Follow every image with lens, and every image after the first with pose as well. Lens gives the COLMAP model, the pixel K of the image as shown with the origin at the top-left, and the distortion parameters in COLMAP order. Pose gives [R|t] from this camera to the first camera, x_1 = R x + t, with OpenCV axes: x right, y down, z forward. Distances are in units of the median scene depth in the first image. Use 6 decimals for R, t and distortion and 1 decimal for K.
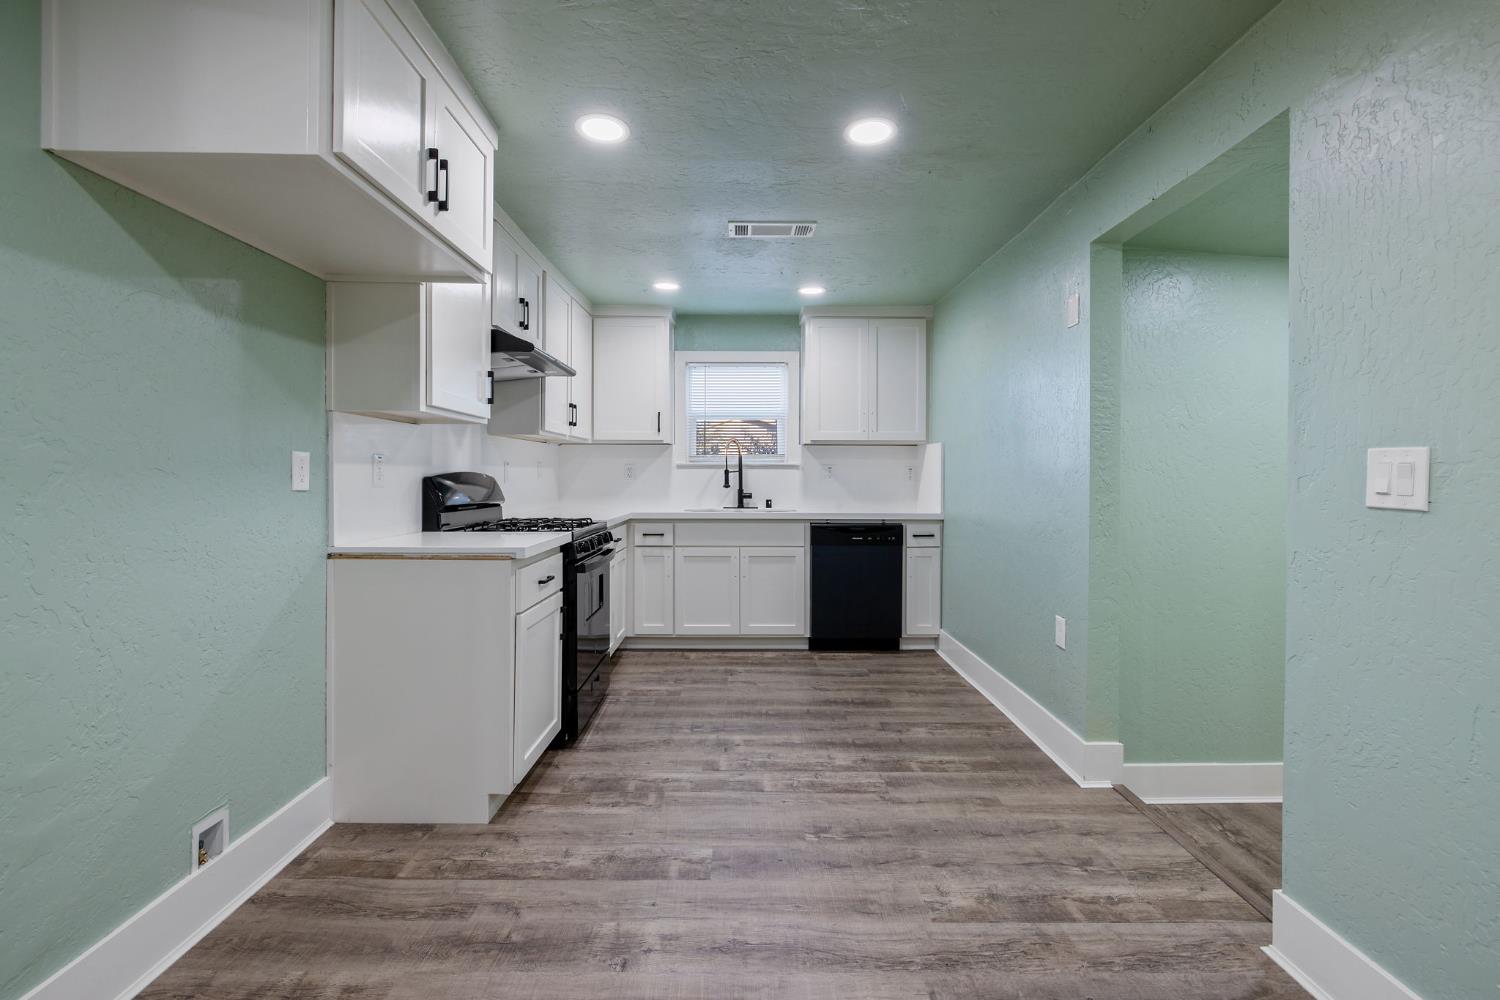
lens RADIAL K [[674.6, 0, 747.6], [0, 674.6, 473.8], [0, 0, 1]] dist [-0.000522, 0.000145]
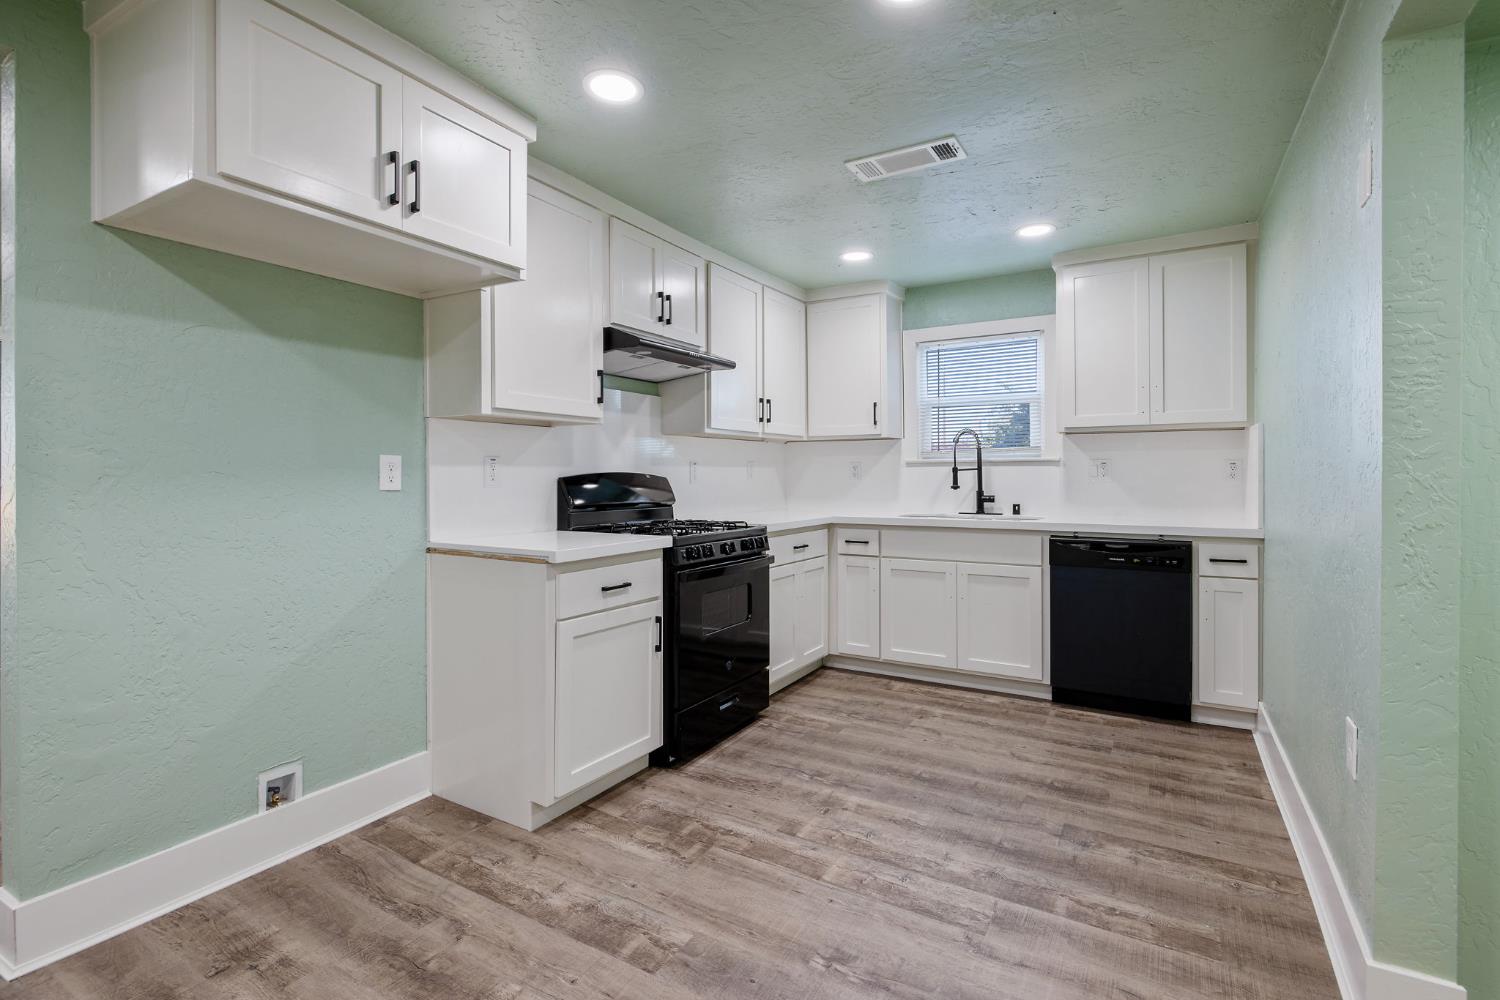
lens RADIAL K [[694.7, 0, 750.6], [0, 694.7, 475.1], [0, 0, 1]] dist [-0.003174, 0.000128]
pose [[0.858441, -0.005369, -0.512884, 0.314806], [0.006825, 0.999976, 0.000955, 0.001873], [0.512867, -0.004320, 0.858457, 0.231610]]
